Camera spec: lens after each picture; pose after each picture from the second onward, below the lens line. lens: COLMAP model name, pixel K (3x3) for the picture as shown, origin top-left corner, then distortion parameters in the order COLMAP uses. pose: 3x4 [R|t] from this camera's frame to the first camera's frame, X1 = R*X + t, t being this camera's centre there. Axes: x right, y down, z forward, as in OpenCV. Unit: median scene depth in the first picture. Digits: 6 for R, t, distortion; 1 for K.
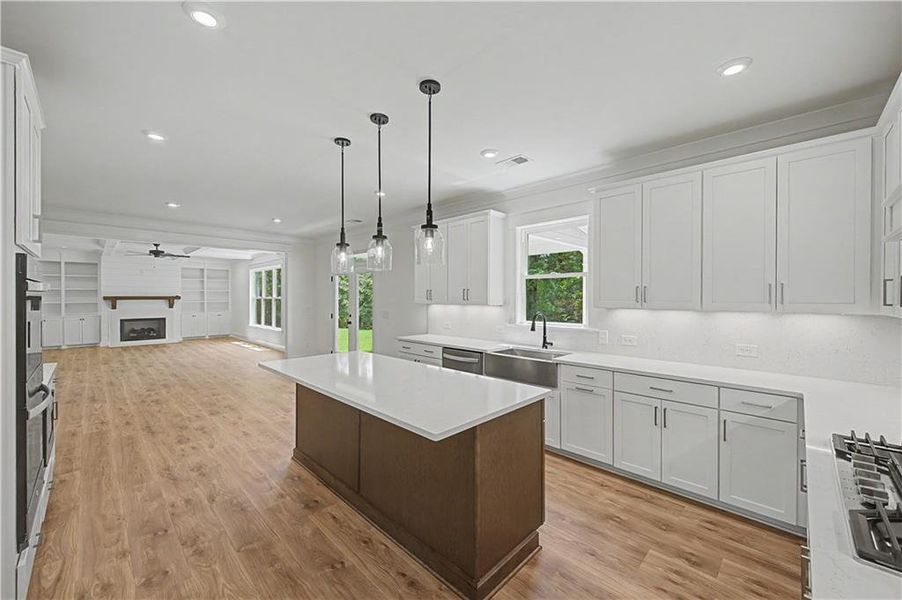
lens RADIAL K [[352.8, 0, 453.8], [0, 352.8, 297.4], [0, 0, 1]] dist [0.004367, -0.001068]
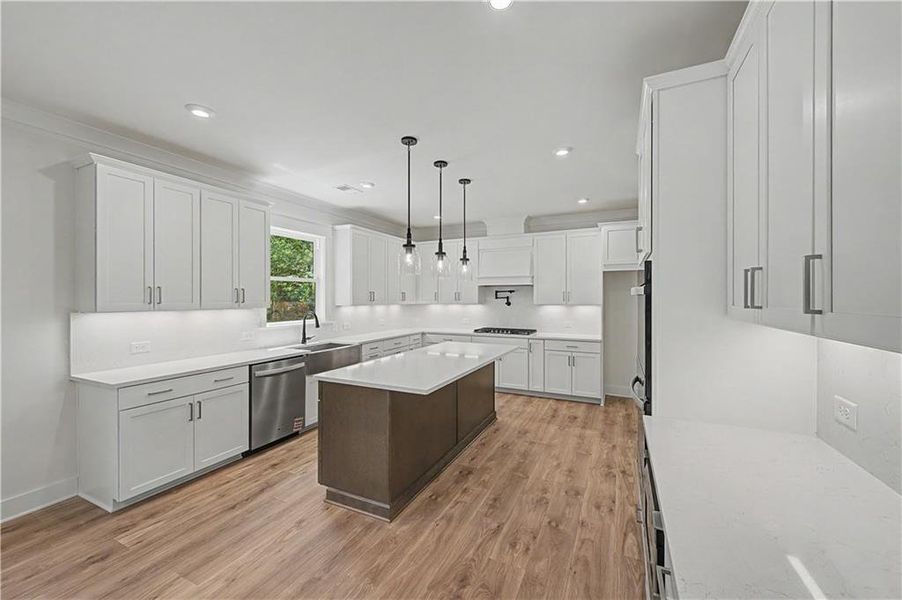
lens RADIAL K [[352.8, 0, 452.3], [0, 352.8, 297.8], [0, 0, 1]] dist [0.004367, -0.001068]
pose [[-0.320119, -0.001317, 0.947377, -1.057032], [0.002330, 0.999995, 0.002177, -0.004666], [-0.947375, 0.002904, -0.320114, 0.991989]]
